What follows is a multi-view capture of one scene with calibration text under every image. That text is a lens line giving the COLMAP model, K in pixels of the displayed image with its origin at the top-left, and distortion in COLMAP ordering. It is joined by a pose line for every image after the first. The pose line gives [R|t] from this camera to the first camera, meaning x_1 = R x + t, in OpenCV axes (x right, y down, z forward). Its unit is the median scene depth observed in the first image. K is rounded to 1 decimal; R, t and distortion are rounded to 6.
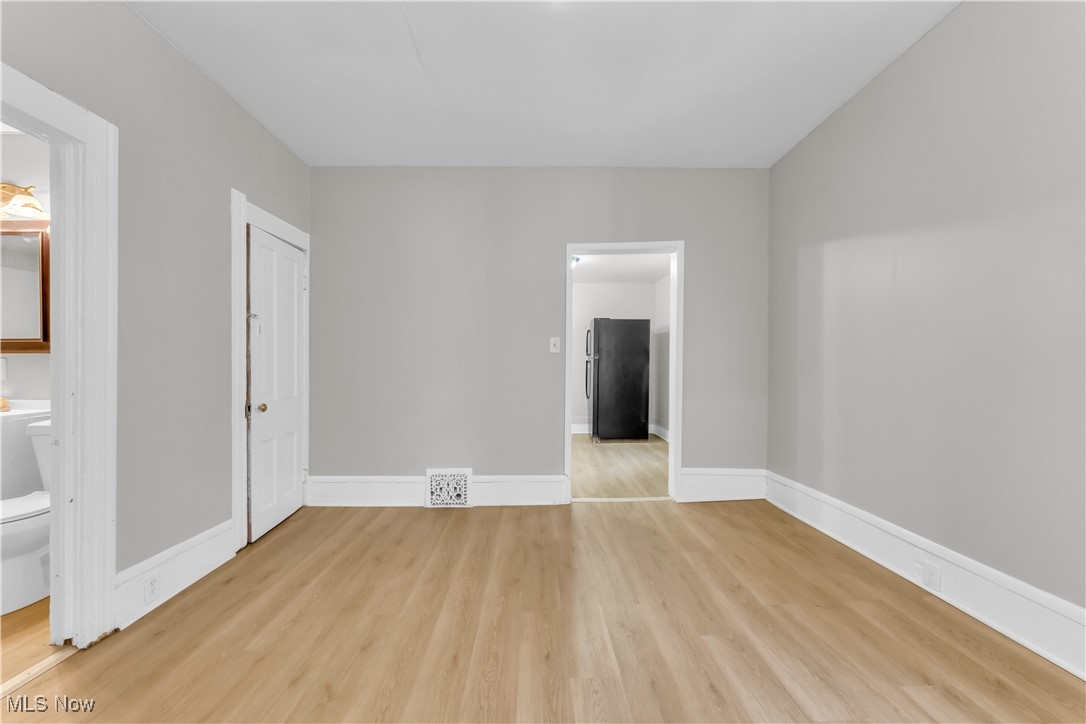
lens RADIAL K [[431.6, 0, 528.6], [0, 431.6, 366.2], [0, 0, 1]] dist [-0.000082, -0.000192]
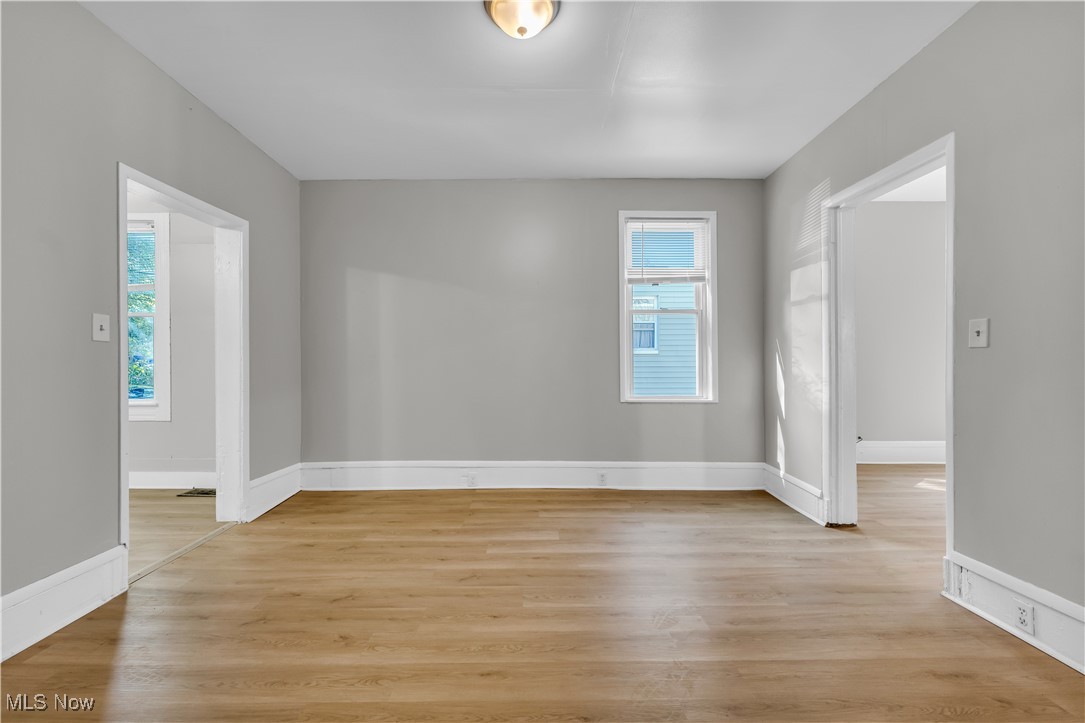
lens RADIAL K [[436.3, 0, 535.1], [0, 436.3, 368.4], [0, 0, 1]] dist [0.000593, 0.000134]
pose [[-0.008435, -0.001720, 0.999963, -0.780375], [-0.003057, 0.999994, 0.001694, 0.003476], [-0.999960, -0.003043, -0.008441, 0.626572]]
